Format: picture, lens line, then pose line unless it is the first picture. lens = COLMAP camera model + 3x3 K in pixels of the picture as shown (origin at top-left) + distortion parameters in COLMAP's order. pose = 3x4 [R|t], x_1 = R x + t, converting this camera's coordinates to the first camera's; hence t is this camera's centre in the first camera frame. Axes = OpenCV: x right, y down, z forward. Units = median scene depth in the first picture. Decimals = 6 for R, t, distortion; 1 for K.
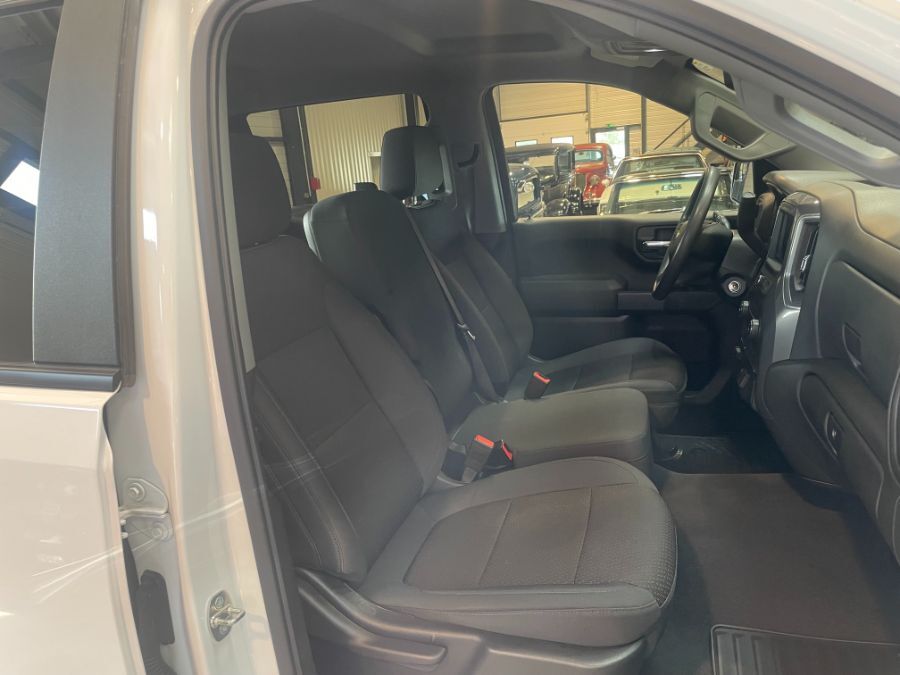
lens RADIAL K [[685.5, 0, 450.5], [0, 685.5, 340.1], [0, 0, 1]] dist [0.068716, -0.083257]
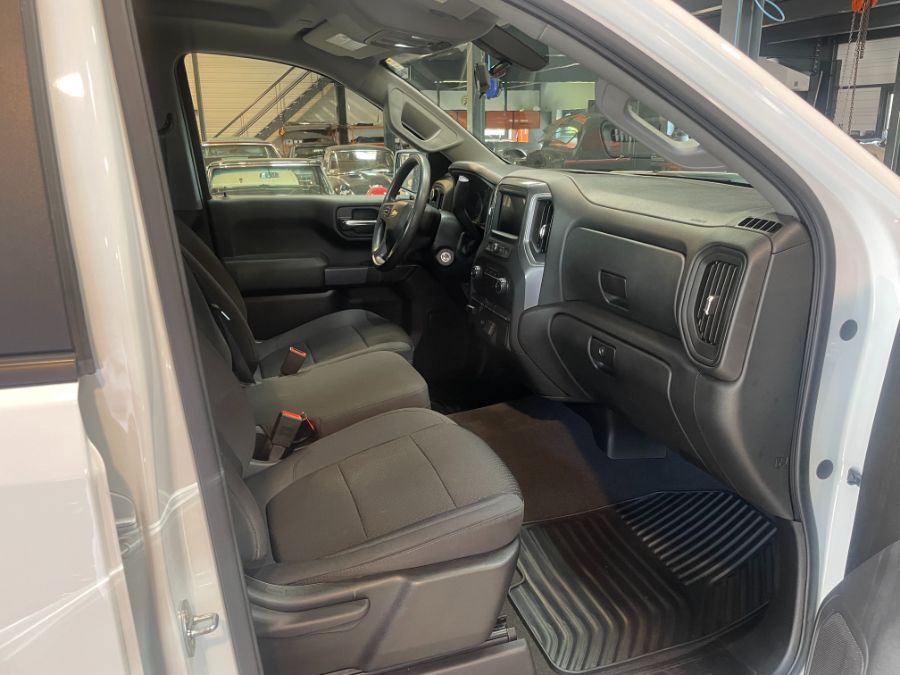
lens RADIAL K [[685.5, 0, 471.5], [0, 685.5, 328.5], [0, 0, 1]] dist [0.068716, -0.083257]
pose [[0.791303, -0.091684, 0.604511, -0.300600], [0.094148, 0.995173, 0.027695, 0.017660], [-0.604133, 0.034998, 0.796115, 0.042378]]
